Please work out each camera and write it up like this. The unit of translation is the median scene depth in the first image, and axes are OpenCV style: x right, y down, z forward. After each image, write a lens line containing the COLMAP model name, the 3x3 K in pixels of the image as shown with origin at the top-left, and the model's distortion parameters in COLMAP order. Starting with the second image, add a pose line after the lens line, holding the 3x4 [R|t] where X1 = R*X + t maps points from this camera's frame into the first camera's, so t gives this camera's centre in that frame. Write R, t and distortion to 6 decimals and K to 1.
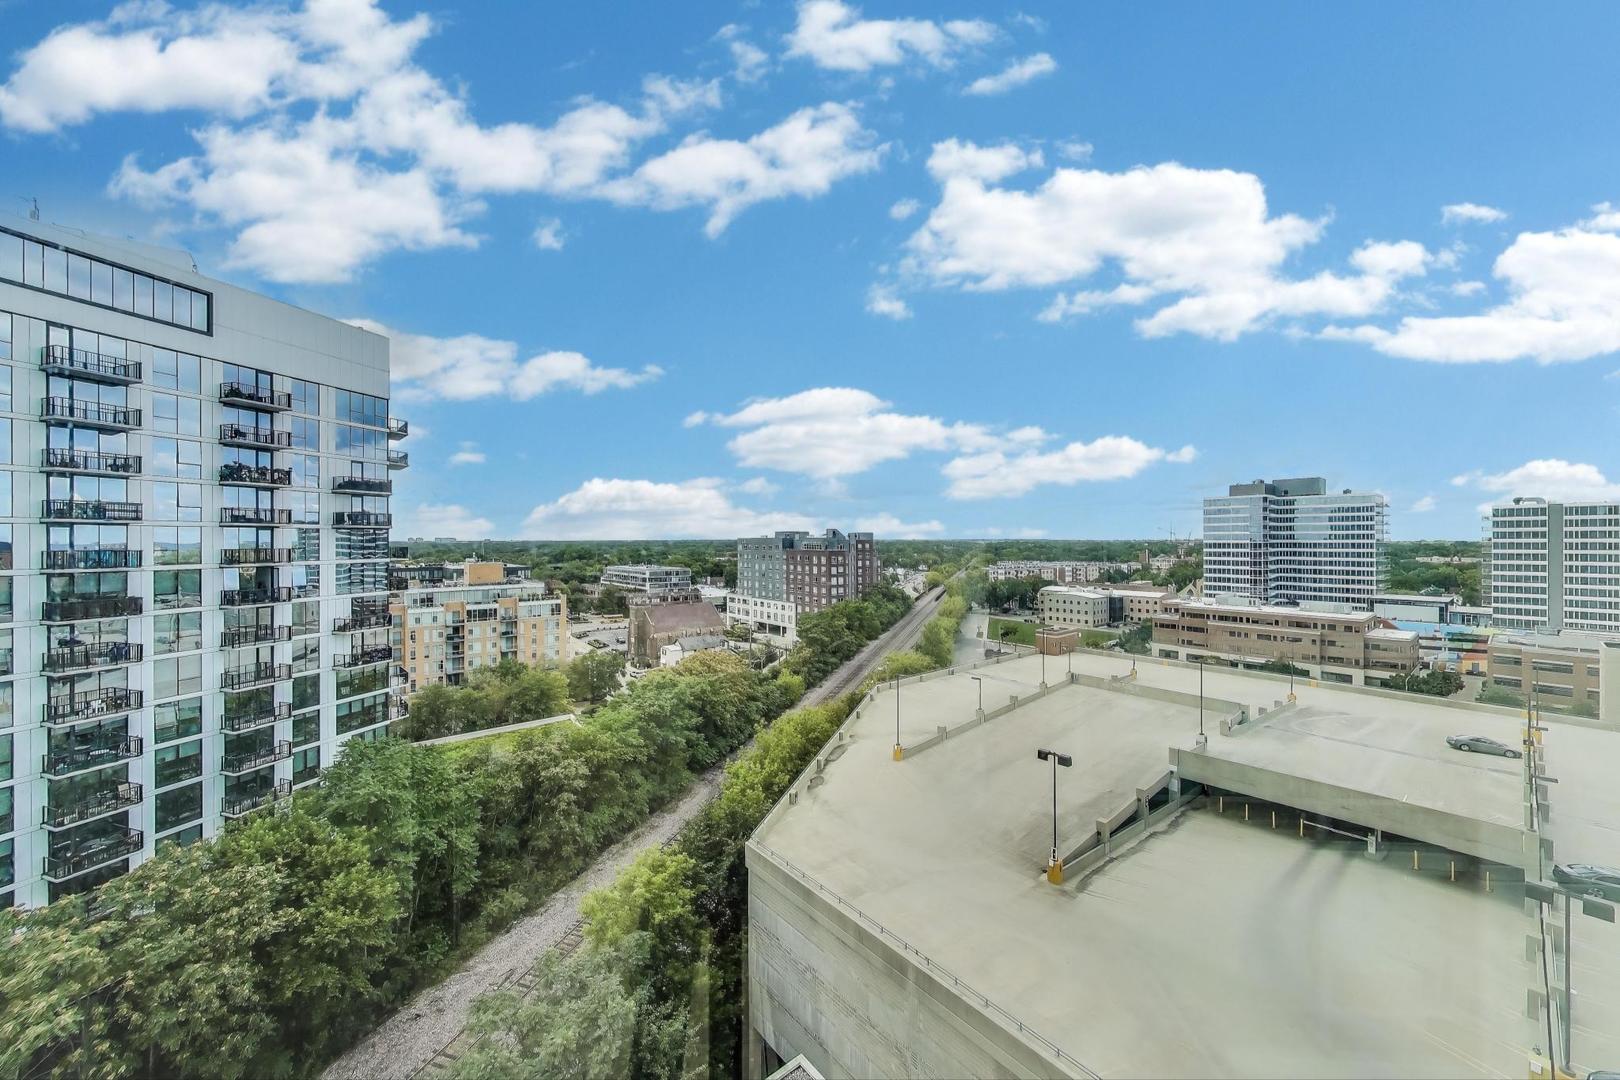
lens RADIAL K [[593.2, 0, 799.4], [0, 593.2, 540.1], [0, 0, 1]] dist [-0.001871, -0.000384]
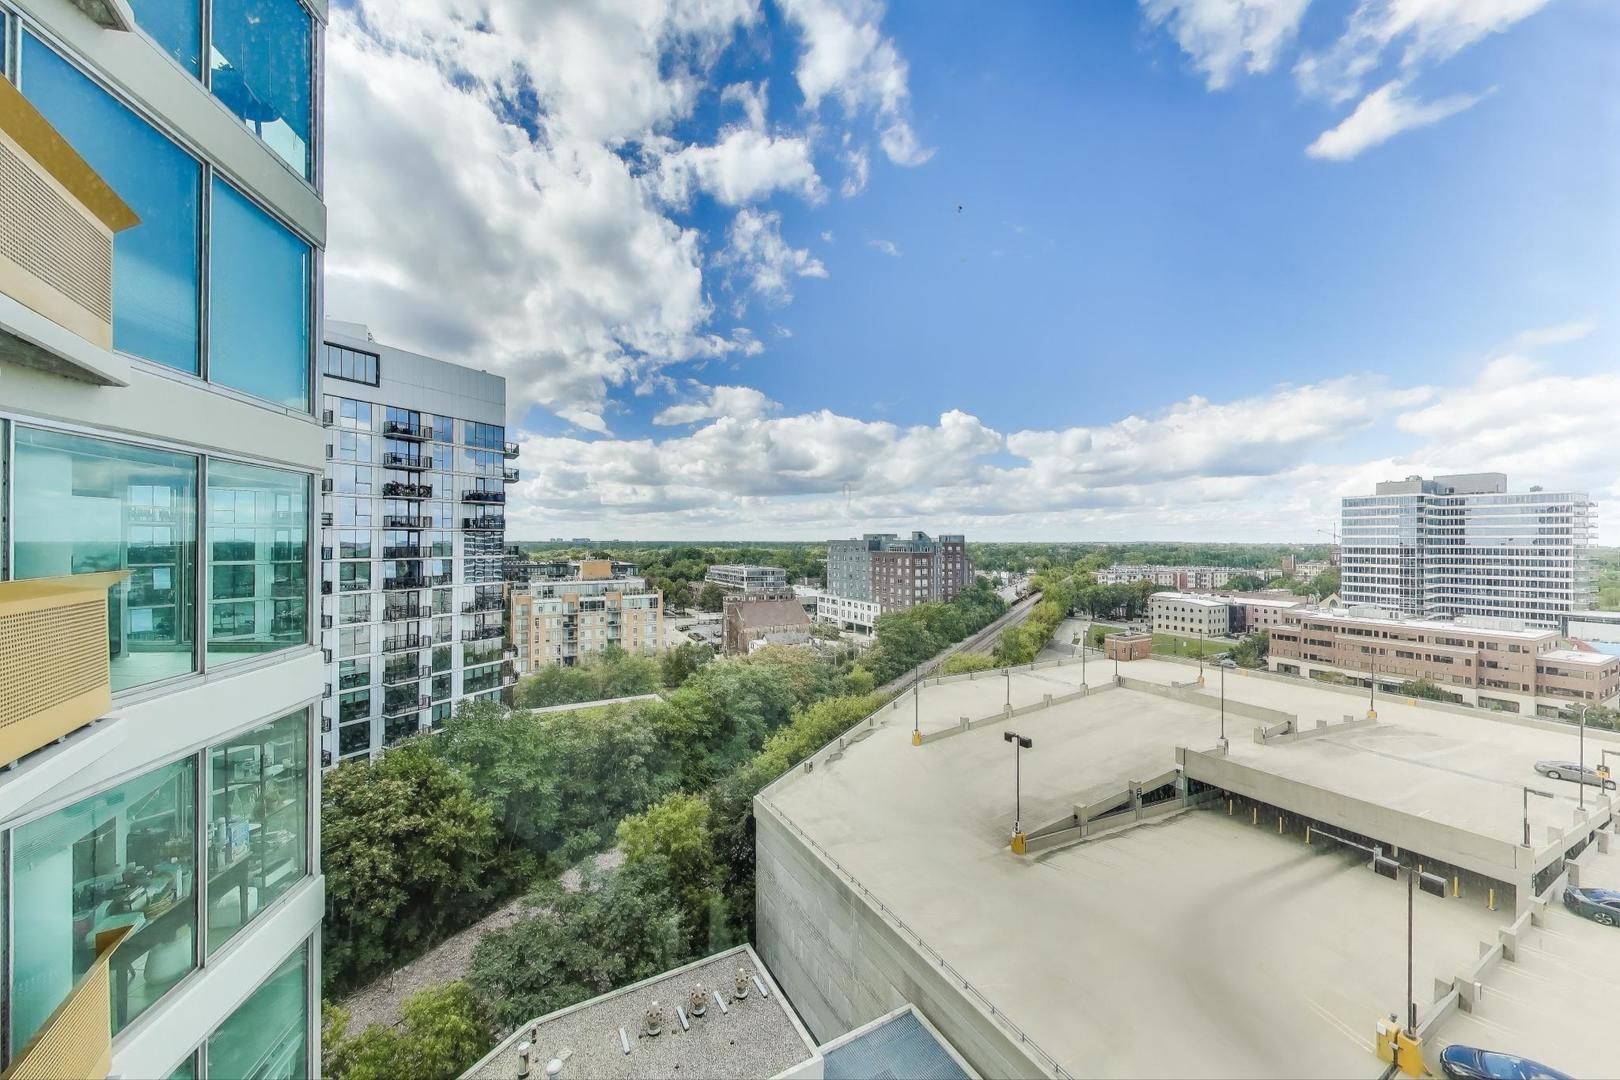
lens RADIAL K [[593.2, 0, 802.9], [0, 593.2, 536.6], [0, 0, 1]] dist [-0.001871, -0.000384]
pose [[0.982972, 0.003696, -0.183718, 0.153541], [-0.005351, 0.999949, -0.008514, -0.000556], [0.183678, 0.009352, 0.982942, -0.107138]]
